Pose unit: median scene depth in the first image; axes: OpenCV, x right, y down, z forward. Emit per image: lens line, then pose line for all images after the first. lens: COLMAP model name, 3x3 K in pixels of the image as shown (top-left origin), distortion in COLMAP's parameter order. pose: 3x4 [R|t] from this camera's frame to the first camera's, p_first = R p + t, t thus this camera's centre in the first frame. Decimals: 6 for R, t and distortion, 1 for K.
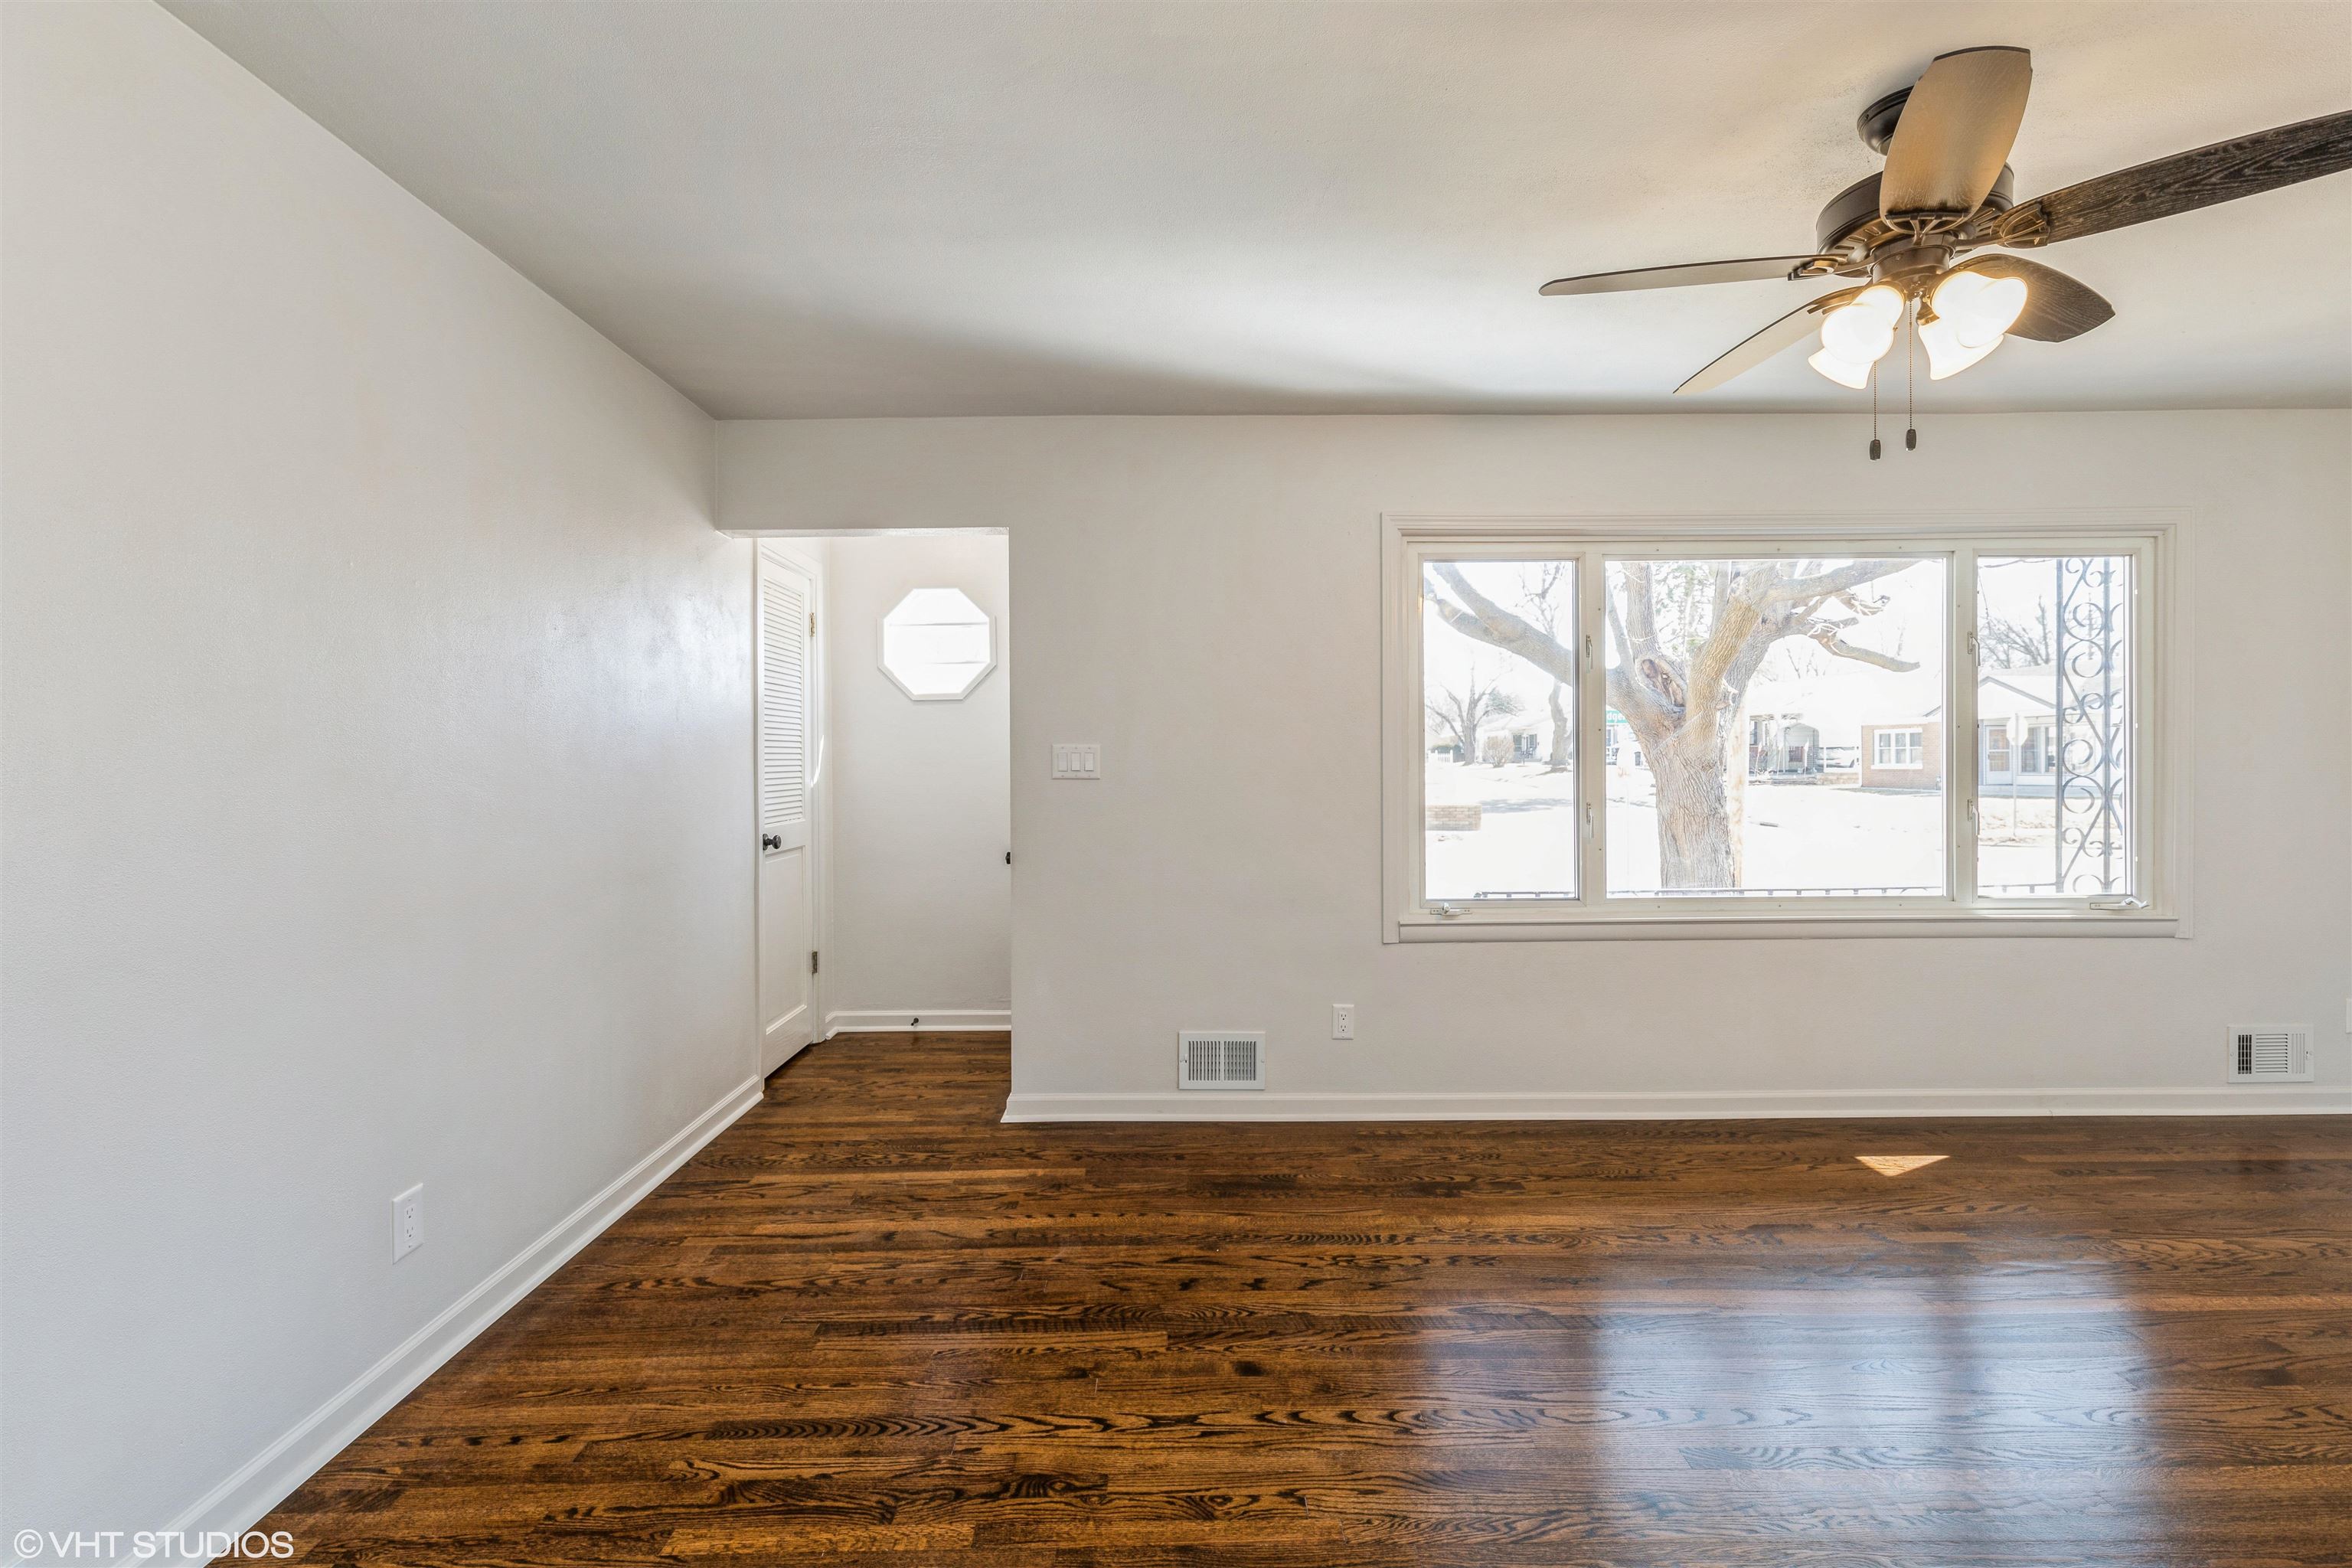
lens RADIAL K [[1066.5, 0, 1177.4], [0, 1066.5, 781.2], [0, 0, 1]] dist [0.000923, -0.000163]
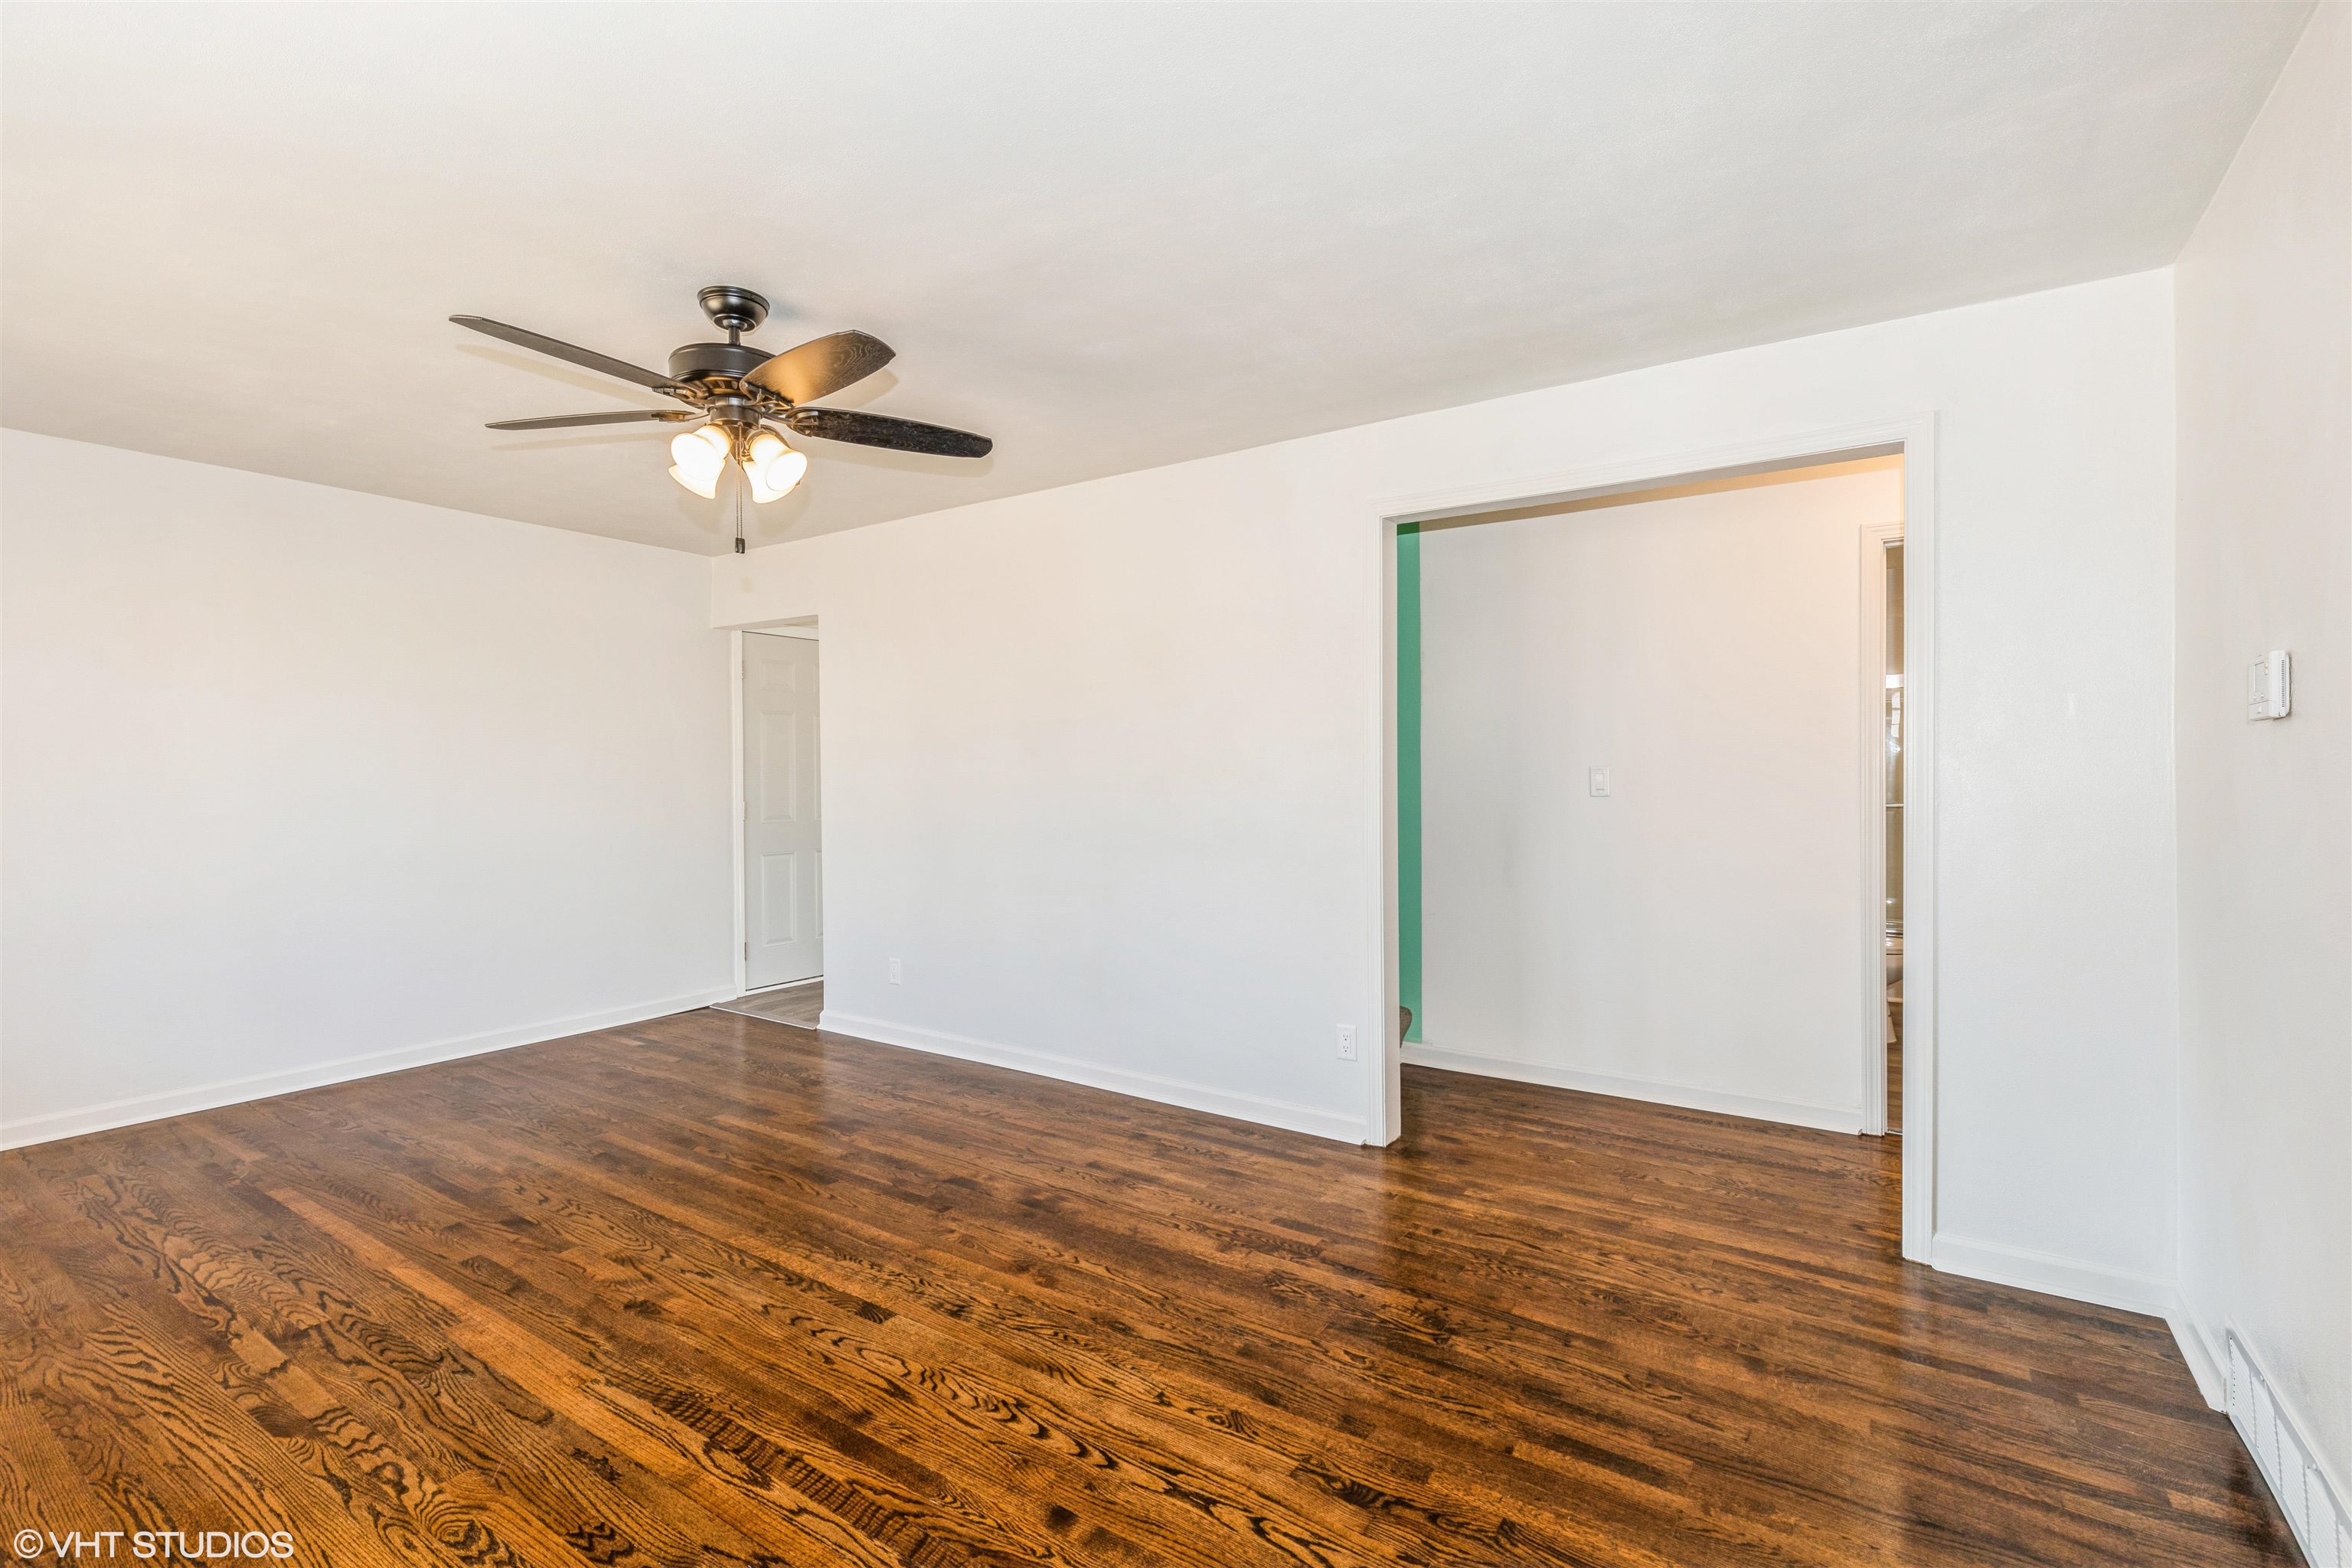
lens RADIAL K [[1035.8, 0, 1196.8], [0, 1035.8, 781.9], [0, 0, 1]] dist [0.001030, 0.000055]
pose [[-0.833593, 0.004588, 0.552360, -0.452225], [0.022077, 0.999443, 0.025017, -0.032774], [-0.551938, 0.033049, -0.833230, 1.545848]]
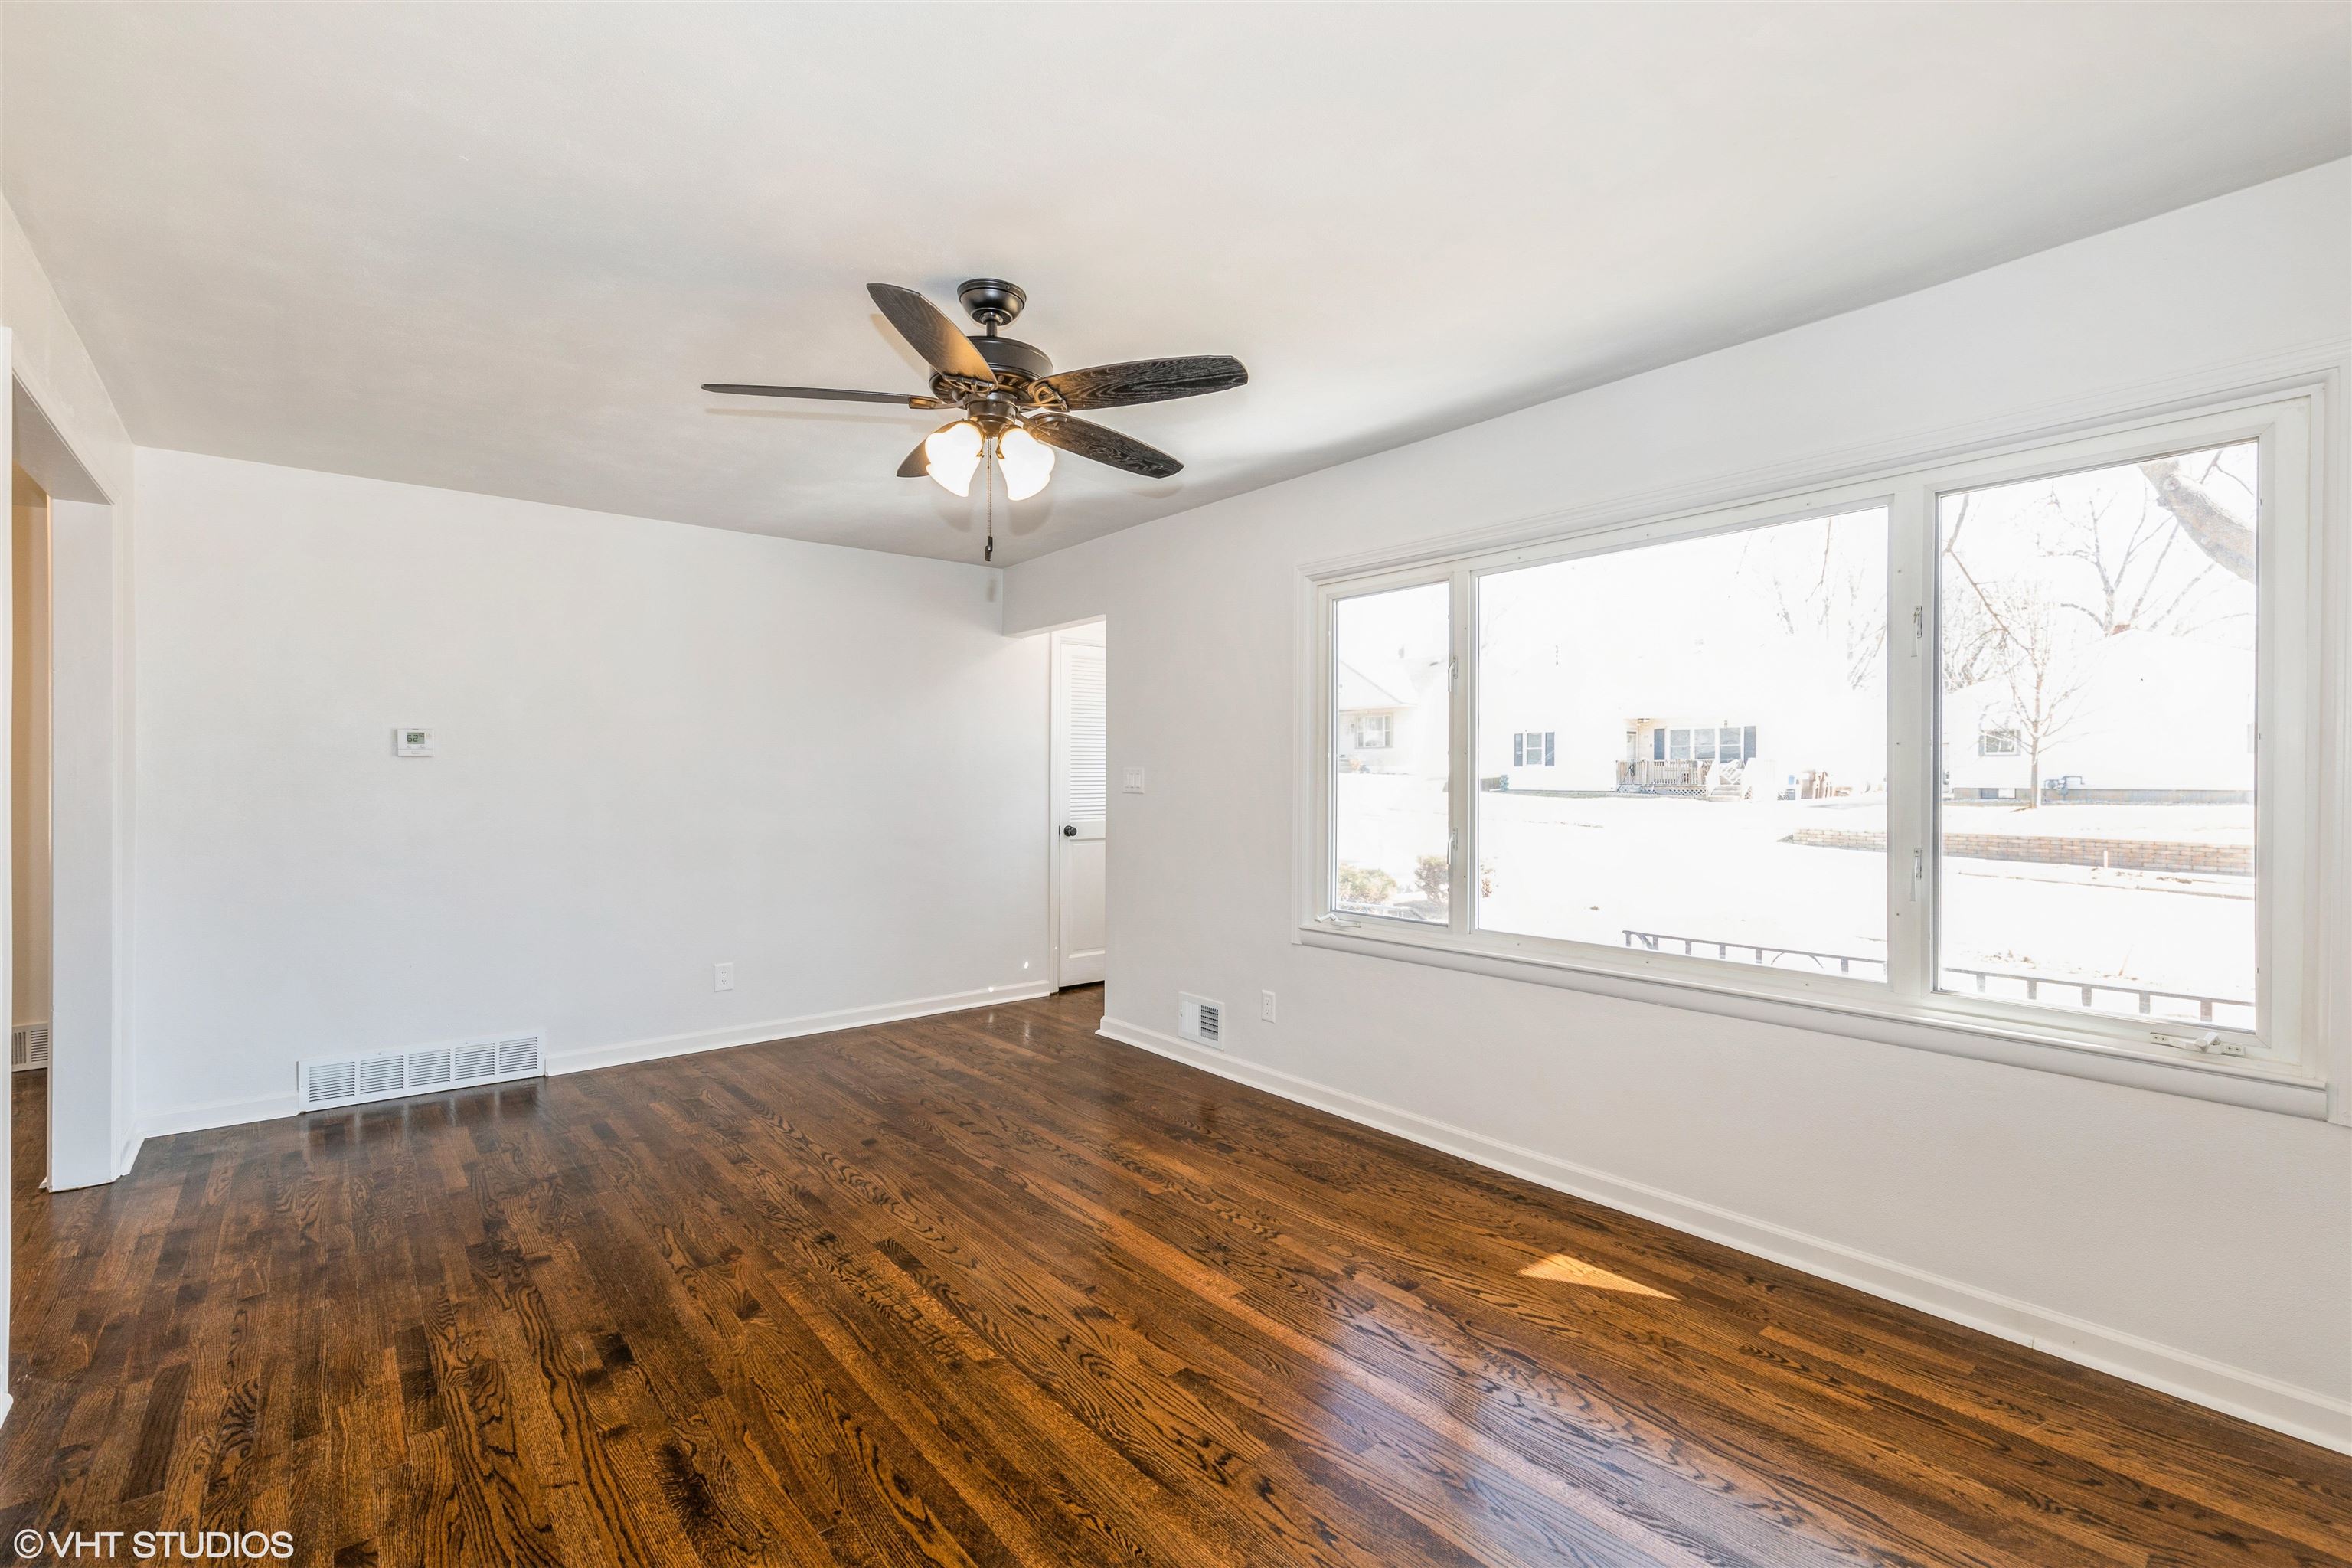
lens RADIAL K [[1066.5, 0, 1177.4], [0, 1066.5, 781.2], [0, 0, 1]] dist [0.000923, -0.000163]
pose [[0.622270, 0.009806, -0.782741, 1.623632], [-0.024708, 0.999669, -0.007119, -0.013106], [0.782412, 0.023770, 0.622307, 0.316963]]
